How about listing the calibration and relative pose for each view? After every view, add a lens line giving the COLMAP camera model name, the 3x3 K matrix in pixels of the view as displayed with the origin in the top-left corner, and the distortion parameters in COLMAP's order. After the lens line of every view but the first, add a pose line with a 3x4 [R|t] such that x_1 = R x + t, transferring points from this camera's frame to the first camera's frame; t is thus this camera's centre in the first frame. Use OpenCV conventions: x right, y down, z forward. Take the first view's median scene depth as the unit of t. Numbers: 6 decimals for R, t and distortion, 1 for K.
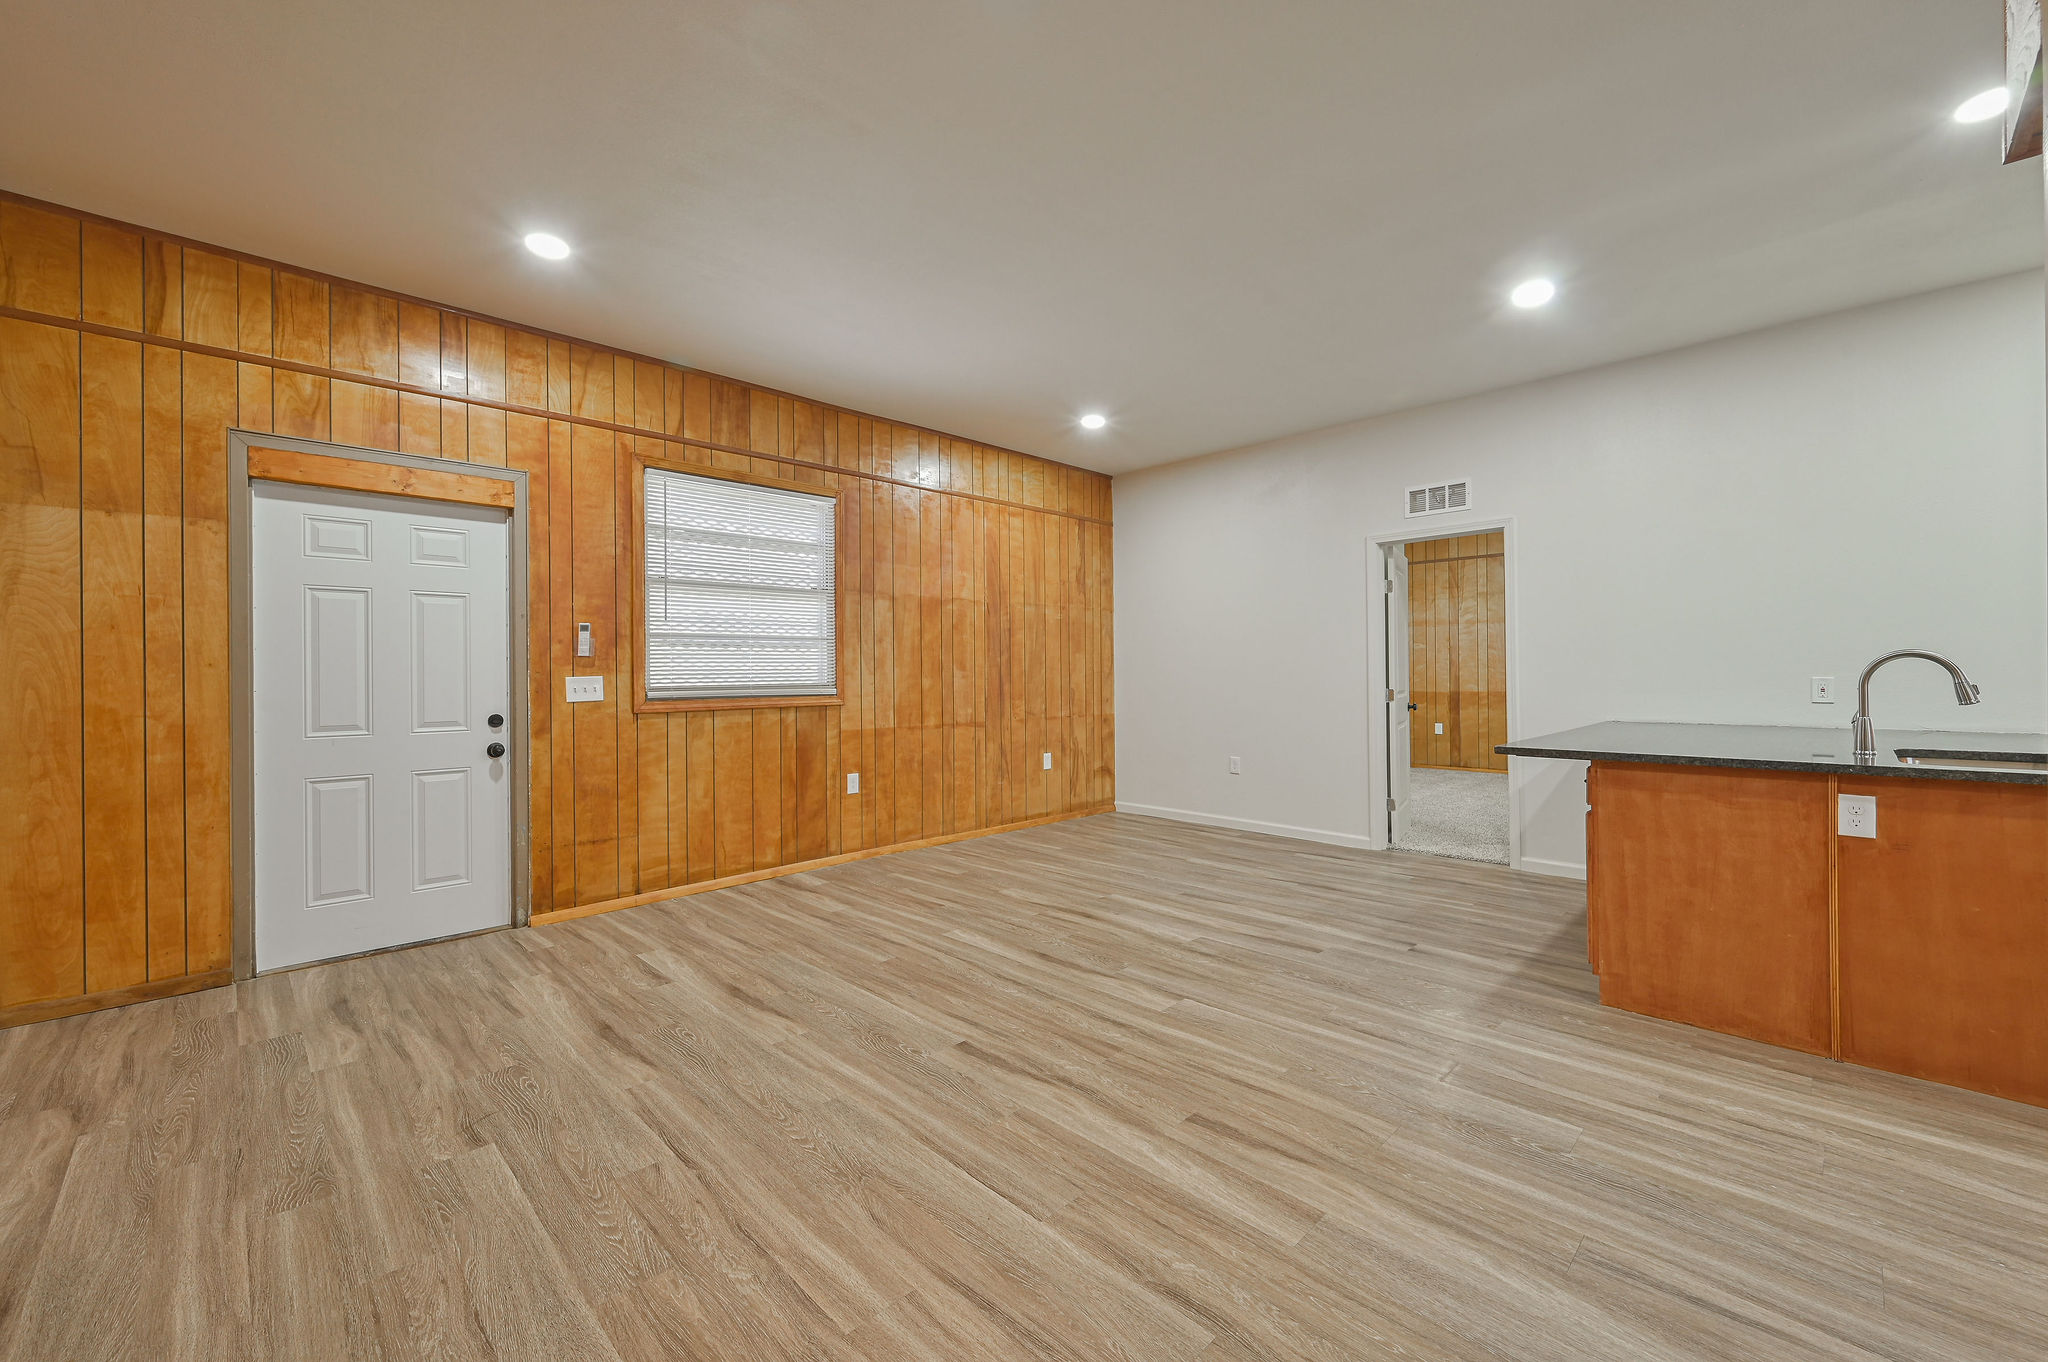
lens RADIAL K [[819.2, 0, 1024.9], [0, 819.2, 675.5], [0, 0, 1]] dist [-0.002798, 0.001589]
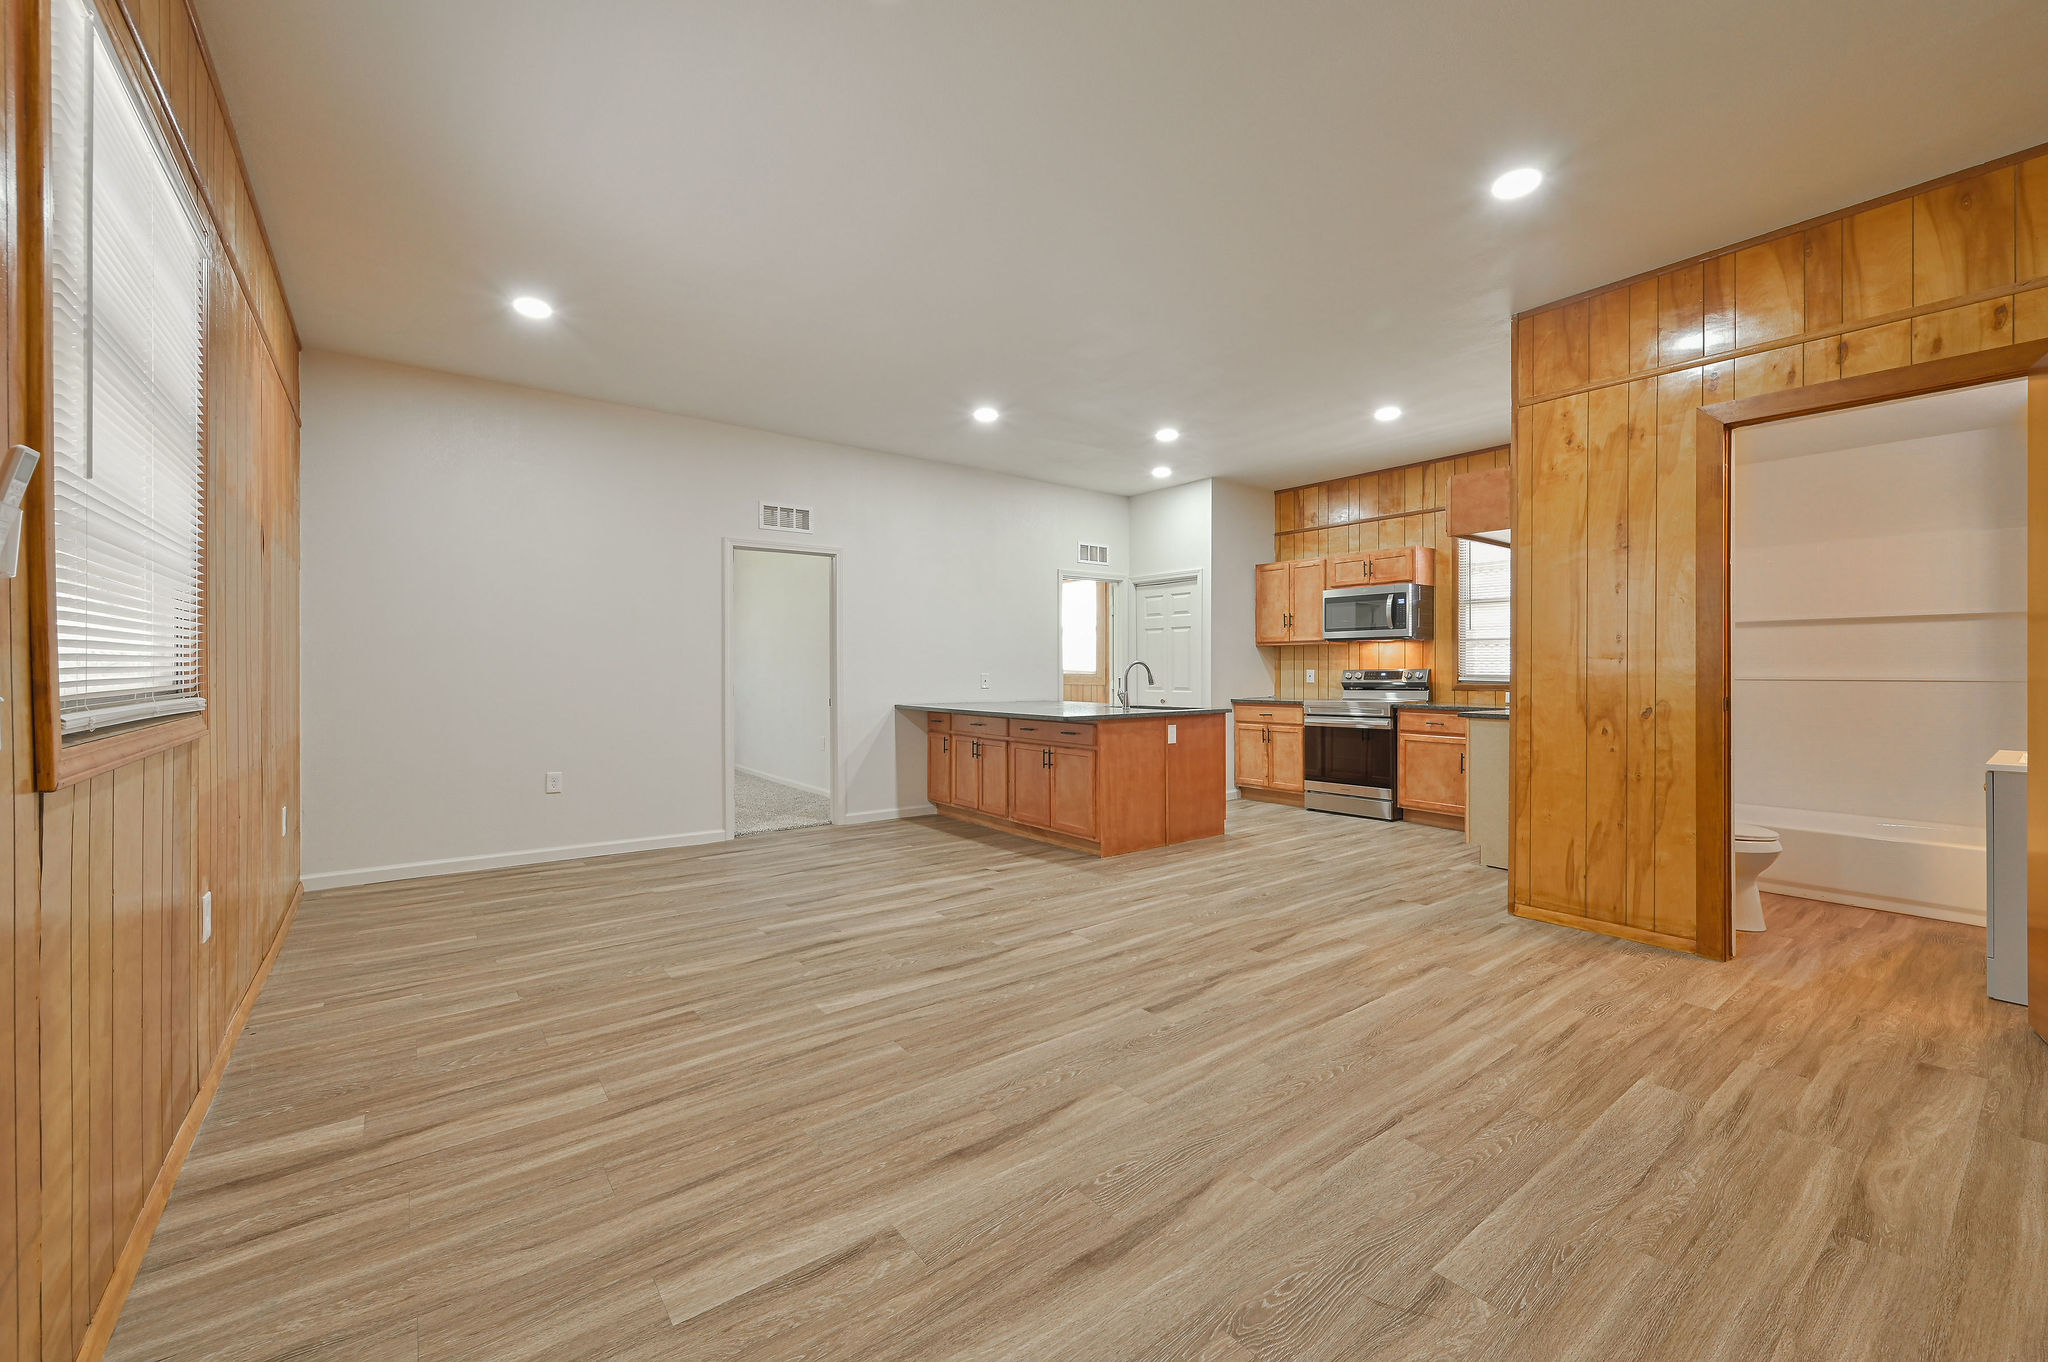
lens RADIAL K [[819.2, 0, 1034.2], [0, 819.2, 672.9], [0, 0, 1]] dist [-0.002798, 0.001589]
pose [[0.116931, 0.003682, 0.993133, -0.975771], [0.001363, 0.999992, -0.003868, 0.008859], [-0.993139, 0.001806, 0.116925, 0.856611]]
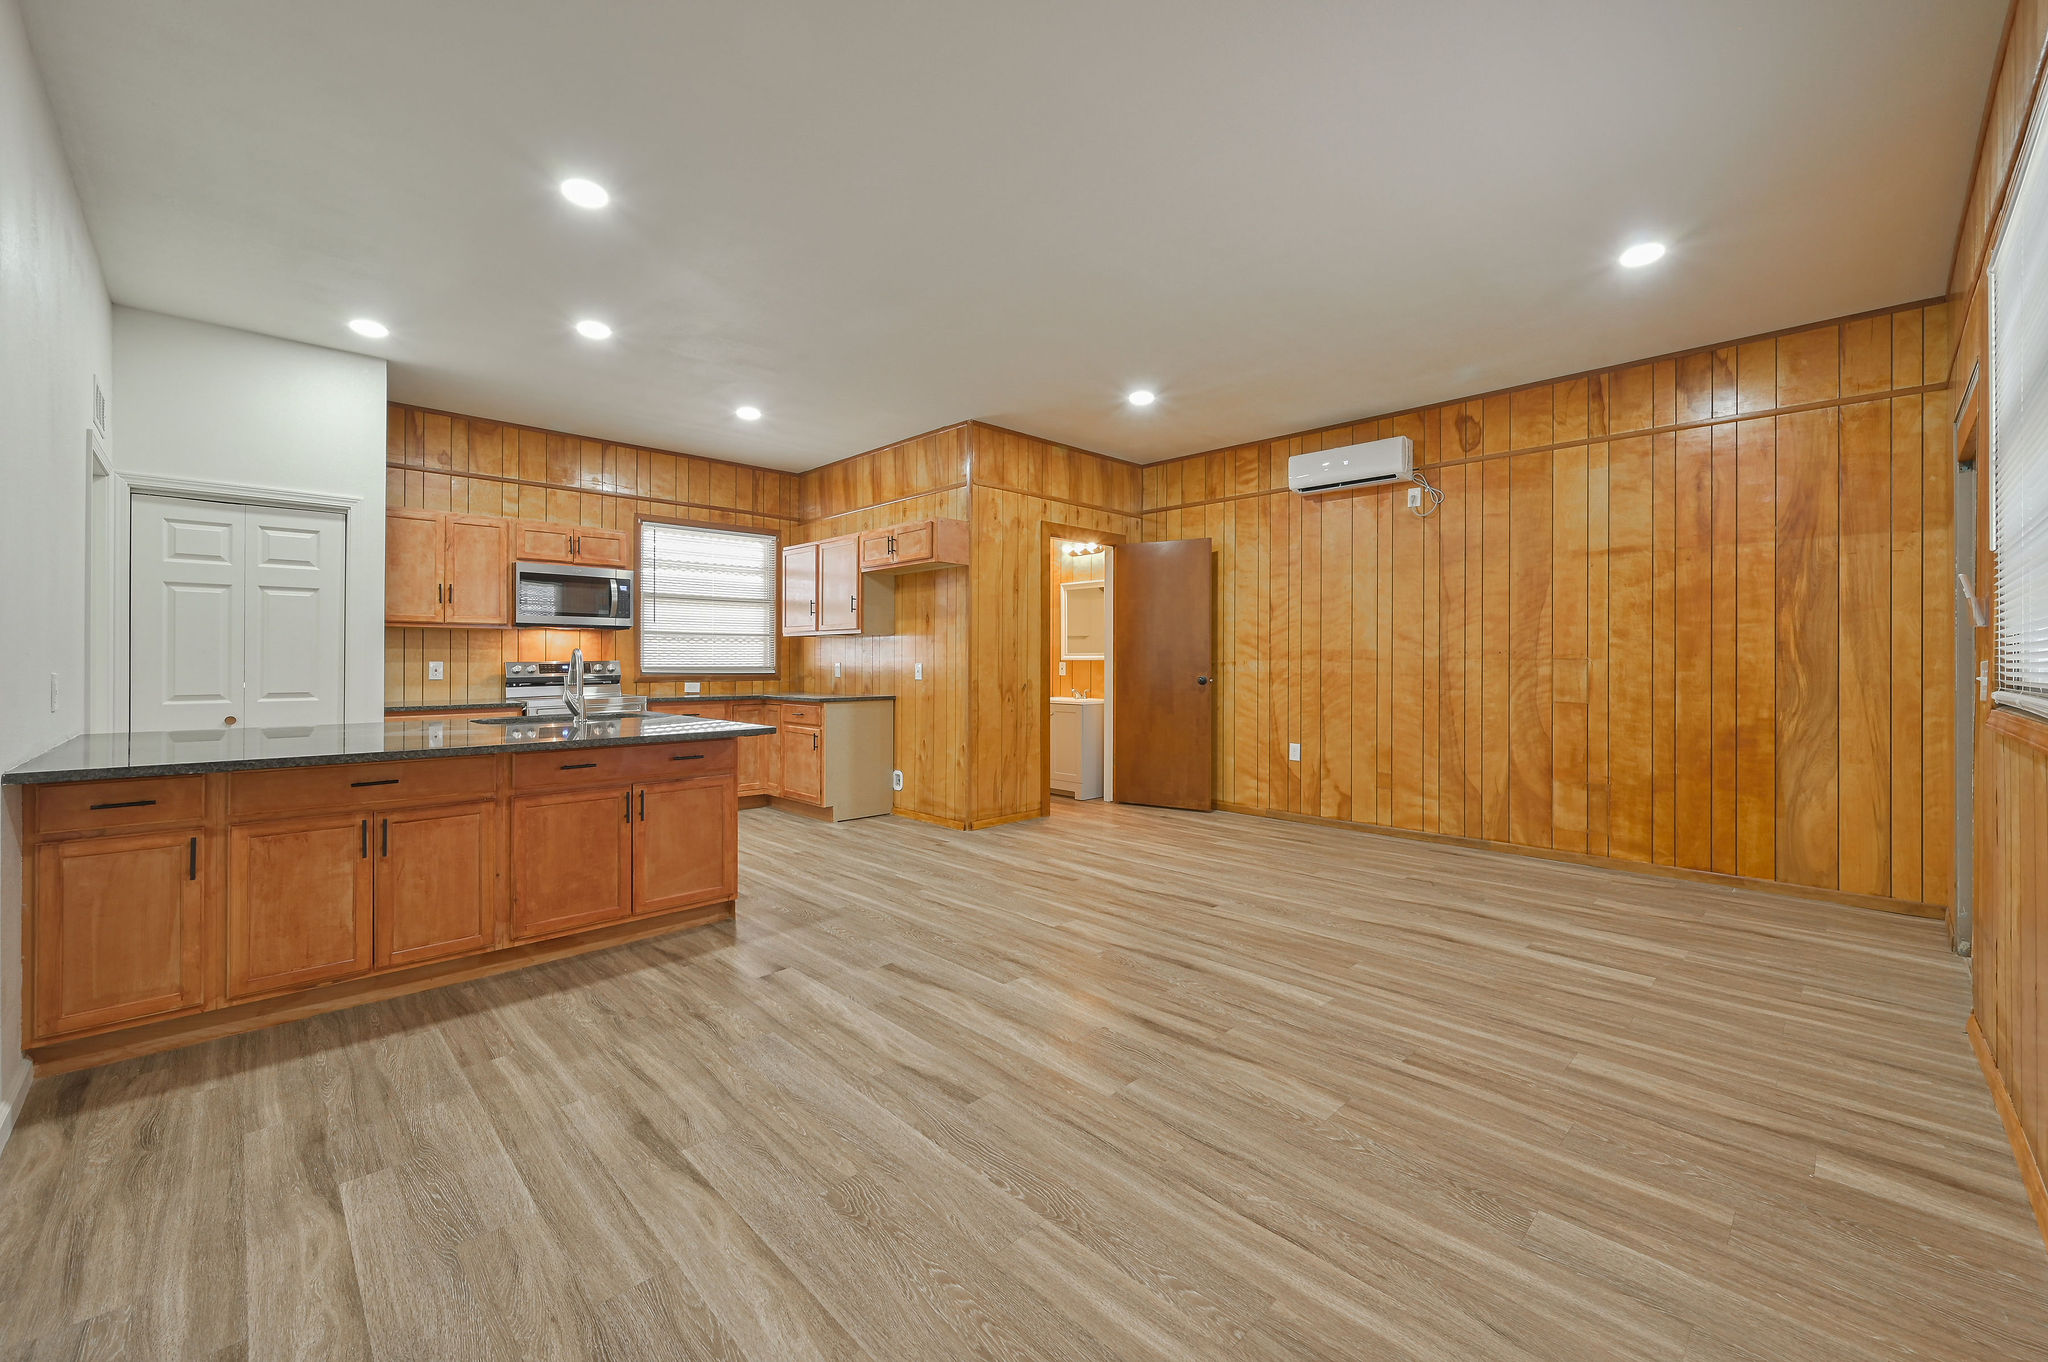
lens RADIAL K [[819.2, 0, 1030.5], [0, 819.2, 664.3], [0, 0, 1]] dist [-0.002798, 0.001589]
pose [[-0.999972, 0.006634, -0.003534, 0.218913], [0.006616, 0.999965, 0.005057, -0.003895], [0.003567, 0.005033, -0.999981, 2.094412]]
